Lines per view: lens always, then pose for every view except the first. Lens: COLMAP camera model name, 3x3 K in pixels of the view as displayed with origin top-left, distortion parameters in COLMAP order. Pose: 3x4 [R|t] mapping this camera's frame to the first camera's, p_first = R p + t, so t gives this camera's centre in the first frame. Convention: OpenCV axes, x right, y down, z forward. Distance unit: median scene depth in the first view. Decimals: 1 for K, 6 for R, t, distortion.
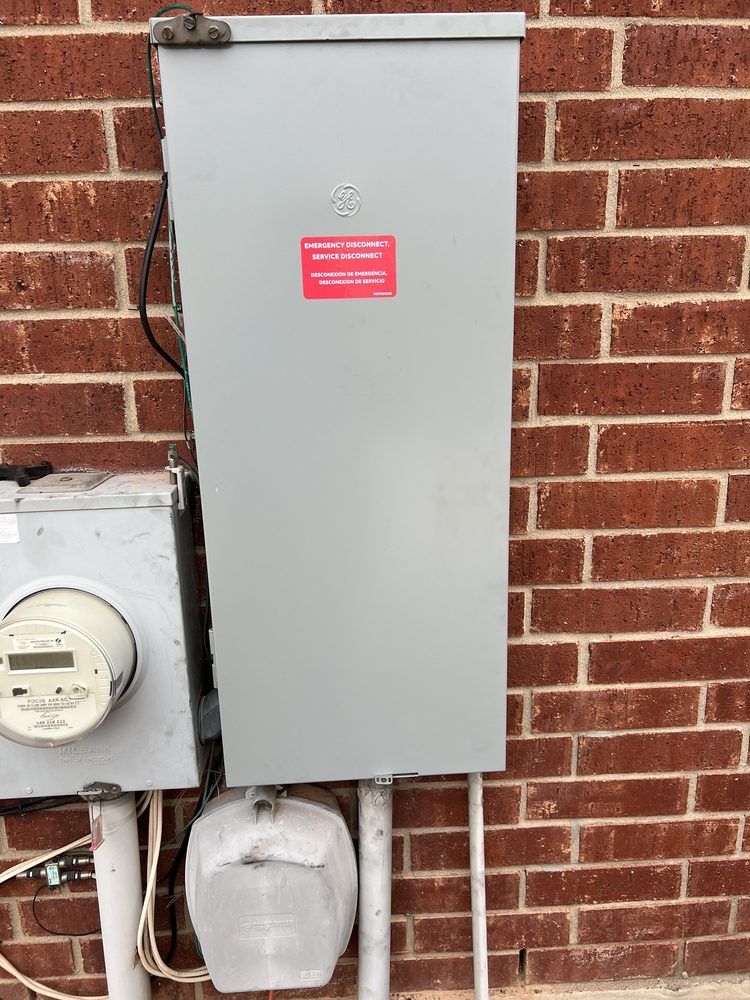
lens RADIAL K [[745.7, 0, 381.4], [0, 745.7, 504.1], [0, 0, 1]] dist [0.046181, -0.048606]
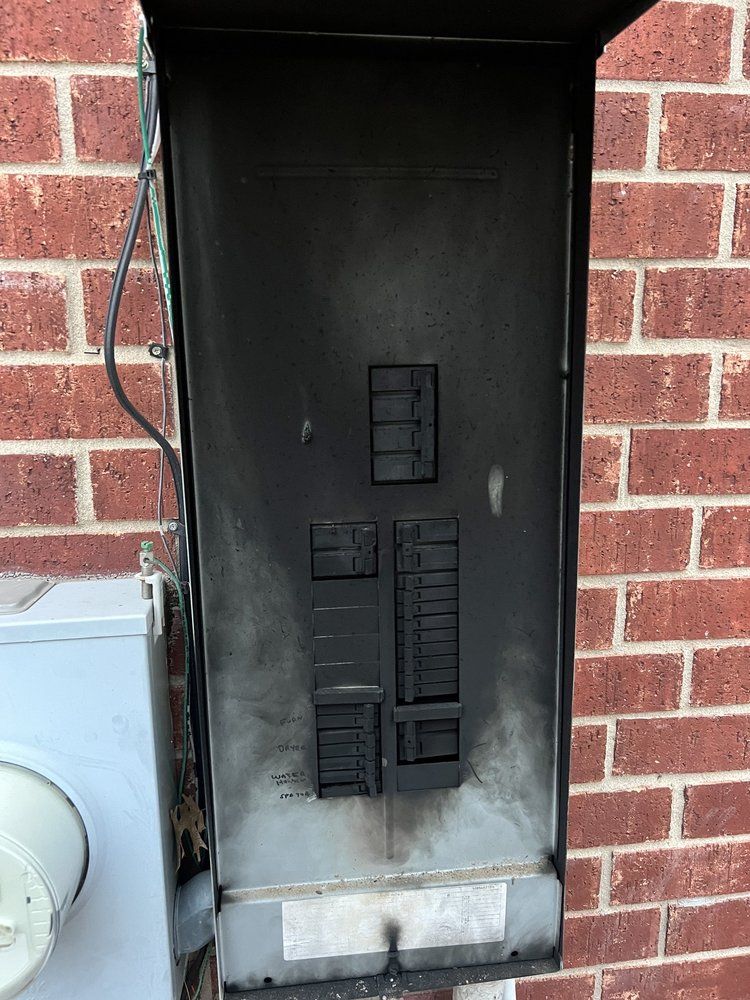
lens RADIAL K [[745.7, 0, 373.0], [0, 745.7, 501.6], [0, 0, 1]] dist [0.046181, -0.048606]
pose [[0.996749, -0.003556, 0.080492, -0.119086], [0.008940, 0.997738, -0.066627, -0.066319], [-0.080073, 0.067130, 0.994526, 0.270407]]
